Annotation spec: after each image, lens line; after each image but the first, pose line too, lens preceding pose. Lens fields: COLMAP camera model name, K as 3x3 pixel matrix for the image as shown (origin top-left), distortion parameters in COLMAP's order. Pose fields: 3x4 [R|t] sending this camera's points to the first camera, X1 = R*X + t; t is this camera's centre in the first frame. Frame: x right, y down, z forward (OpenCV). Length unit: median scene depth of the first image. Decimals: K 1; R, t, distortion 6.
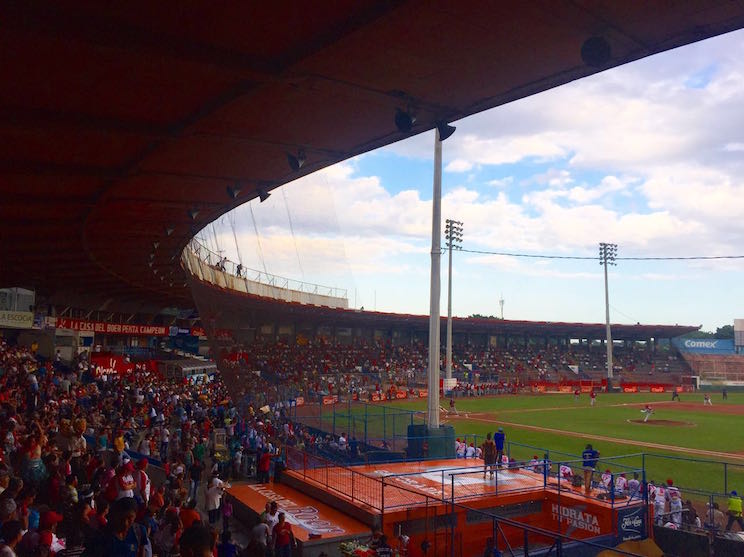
lens RADIAL K [[624.8, 0, 372.0], [0, 624.8, 278.5], [0, 0, 1]] dist [0.064526, -0.105739]
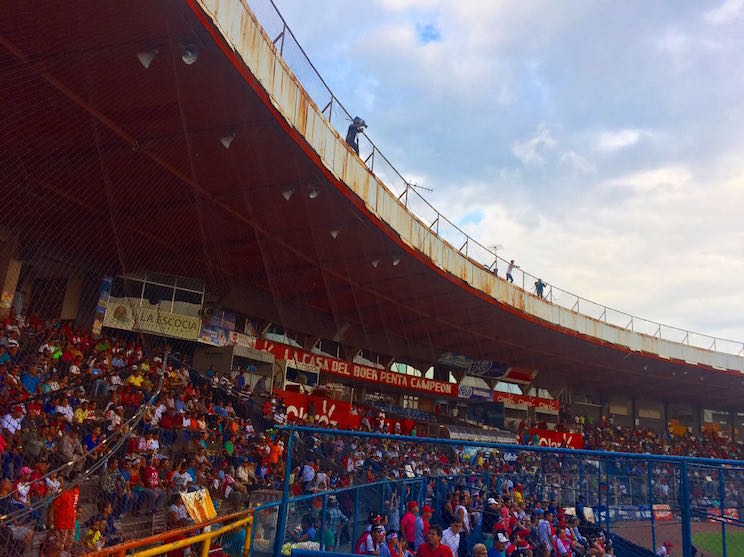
lens RADIAL K [[624.8, 0, 372.0], [0, 624.8, 278.5], [0, 0, 1]] dist [0.064526, -0.105739]
pose [[0.832174, -0.097071, -0.545951, 0.000549], [-0.000491, 0.984429, -0.175780, 0.086669], [0.554514, 0.146548, 0.819169, 0.348949]]
